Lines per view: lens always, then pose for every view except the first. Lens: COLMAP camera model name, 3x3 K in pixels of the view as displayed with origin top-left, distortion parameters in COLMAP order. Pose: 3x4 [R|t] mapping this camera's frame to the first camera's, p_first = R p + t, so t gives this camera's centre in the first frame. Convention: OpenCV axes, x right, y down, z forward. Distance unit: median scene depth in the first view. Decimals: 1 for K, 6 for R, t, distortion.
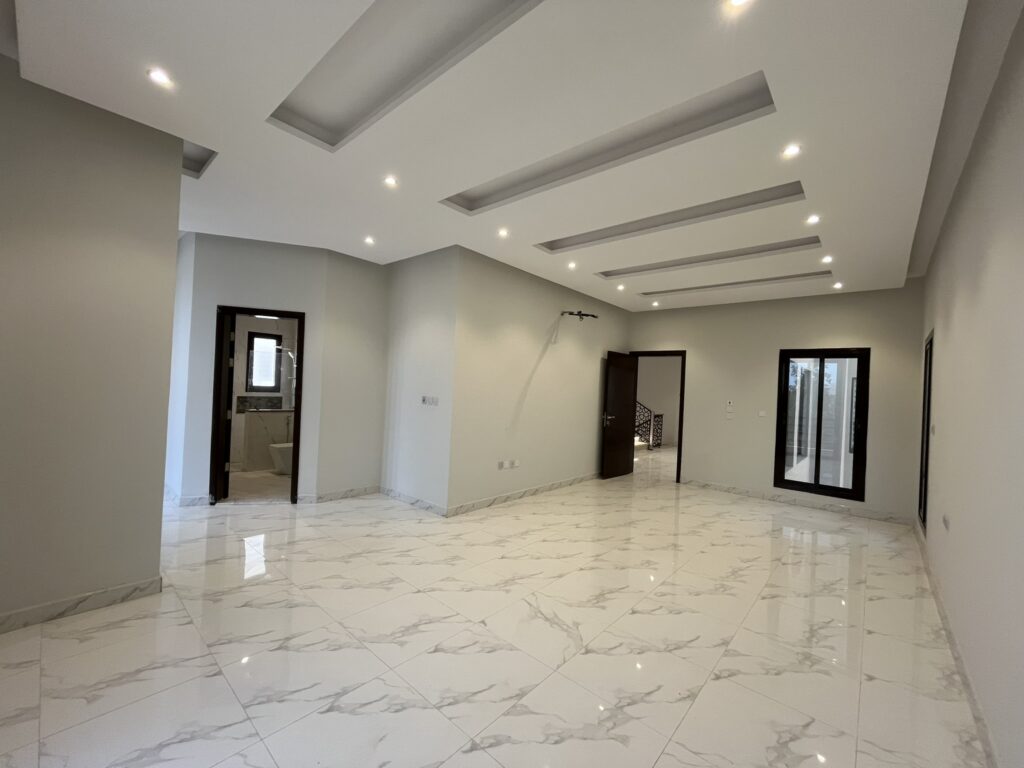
lens RADIAL K [[414.5, 0, 509.1], [0, 414.5, 383.2], [0, 0, 1]] dist [-0.002735, 0.000588]
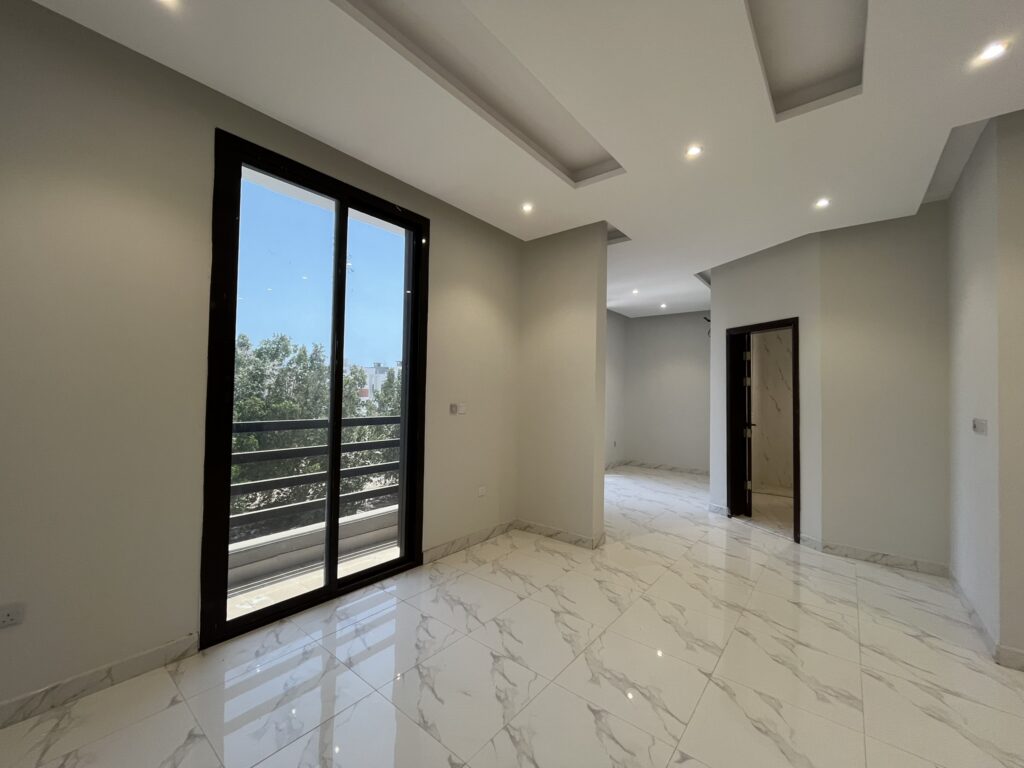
lens RADIAL K [[414.5, 0, 507.3], [0, 414.5, 381.1], [0, 0, 1]] dist [-0.002735, 0.000588]
pose [[0.044208, -0.070594, -0.996525, 0.460034], [-0.004781, 0.997474, -0.070874, 0.035034], [0.999011, 0.007898, 0.043759, 0.532662]]
